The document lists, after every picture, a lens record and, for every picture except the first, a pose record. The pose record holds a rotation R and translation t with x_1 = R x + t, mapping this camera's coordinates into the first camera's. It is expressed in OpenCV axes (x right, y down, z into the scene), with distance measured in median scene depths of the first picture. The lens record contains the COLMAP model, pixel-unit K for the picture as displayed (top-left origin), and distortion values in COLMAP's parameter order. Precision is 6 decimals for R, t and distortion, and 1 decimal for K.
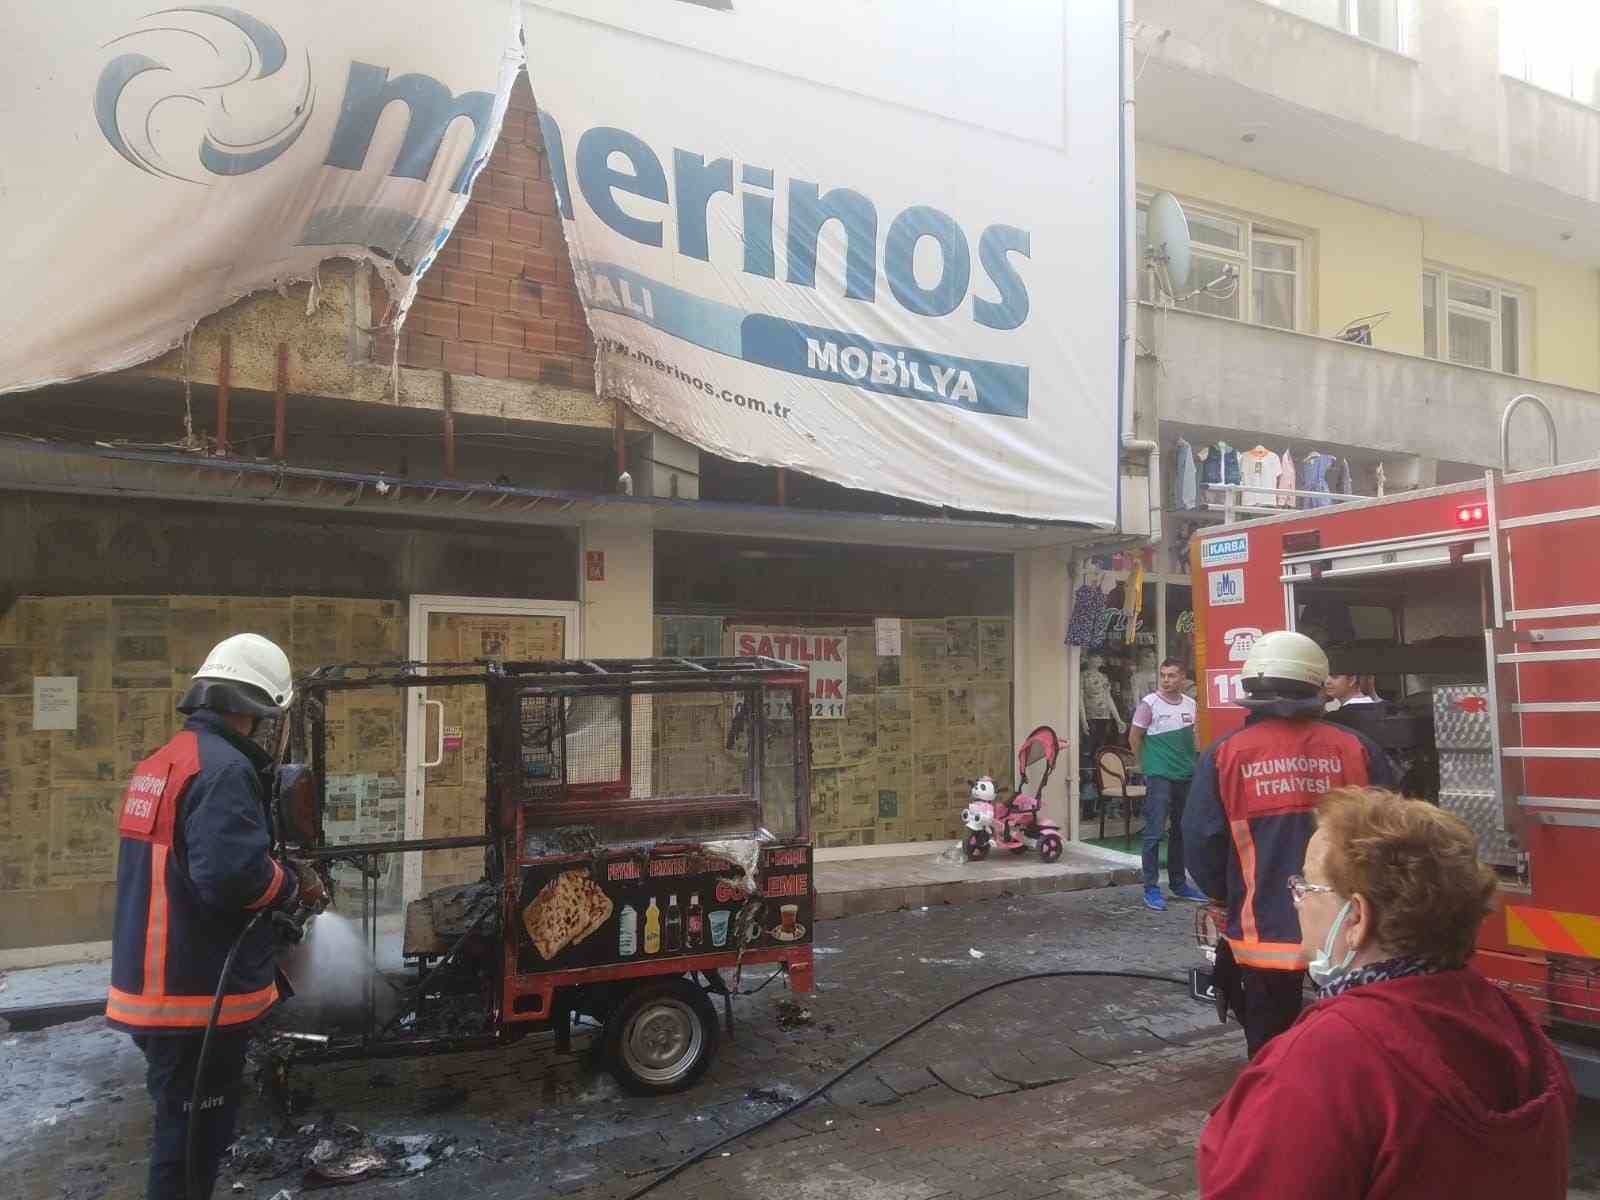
lens RADIAL K [[1216.2, 0, 804.7], [0, 1216.2, 625.8], [0, 0, 1]] dist [0.247150, -0.443958]
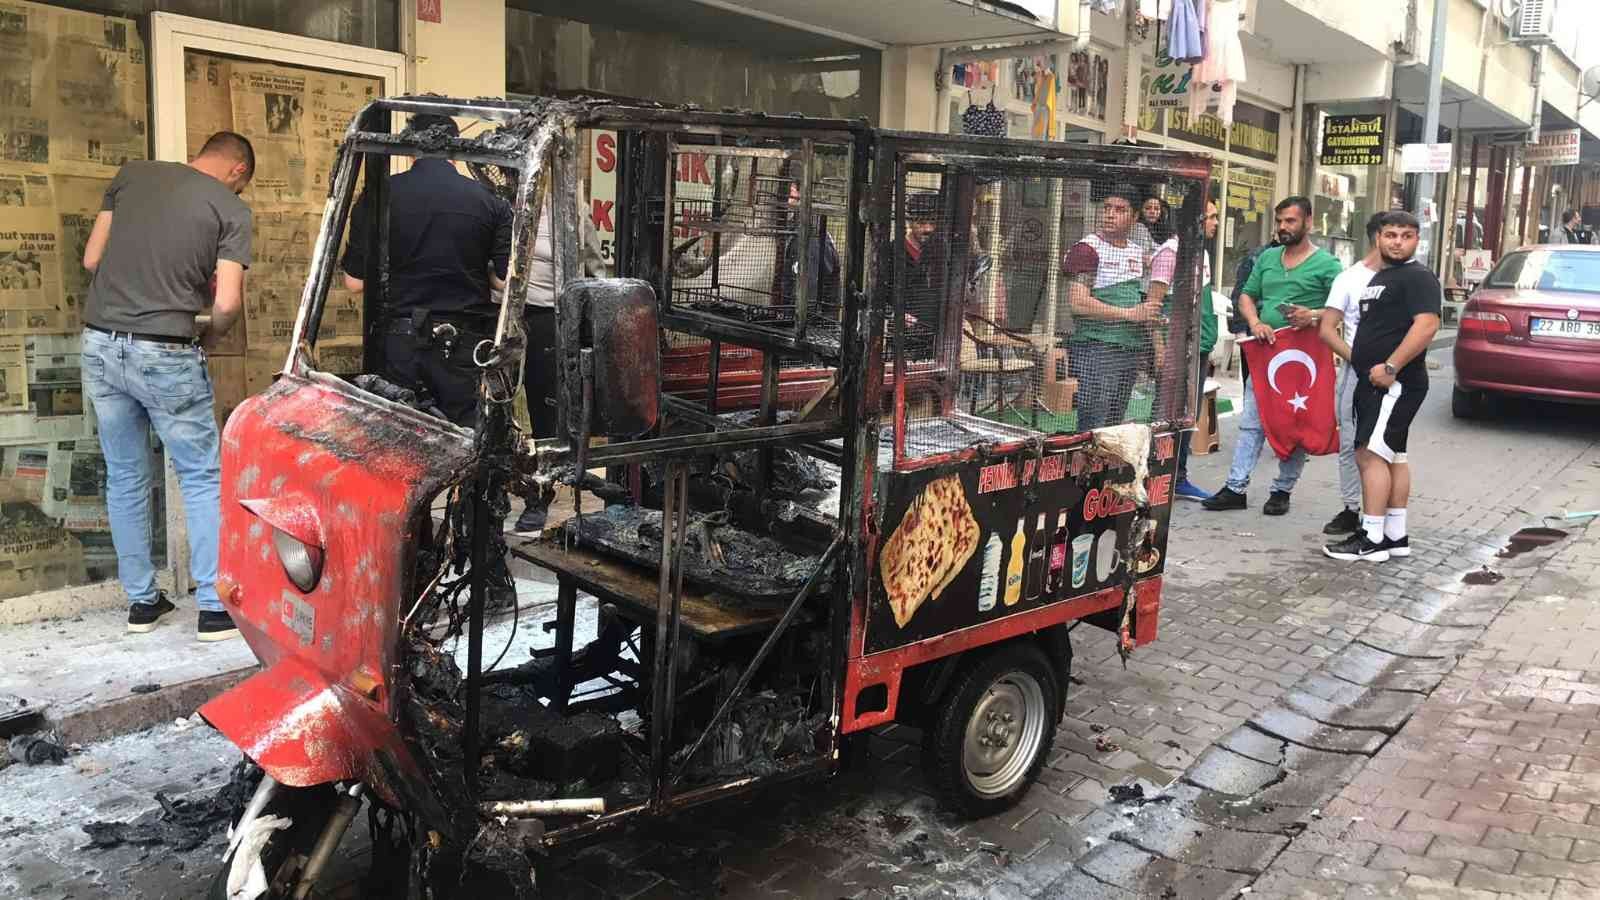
lens RADIAL K [[1435.1, 0, 795.8], [0, 1435.1, 438.1], [0, 0, 1]] dist [0.010596, -0.006158]
pose [[0.902442, -0.029926, 0.429771, -0.390384], [-0.043462, 0.986171, 0.159932, 0.054092], [-0.428614, -0.163008, 0.888661, 0.315681]]
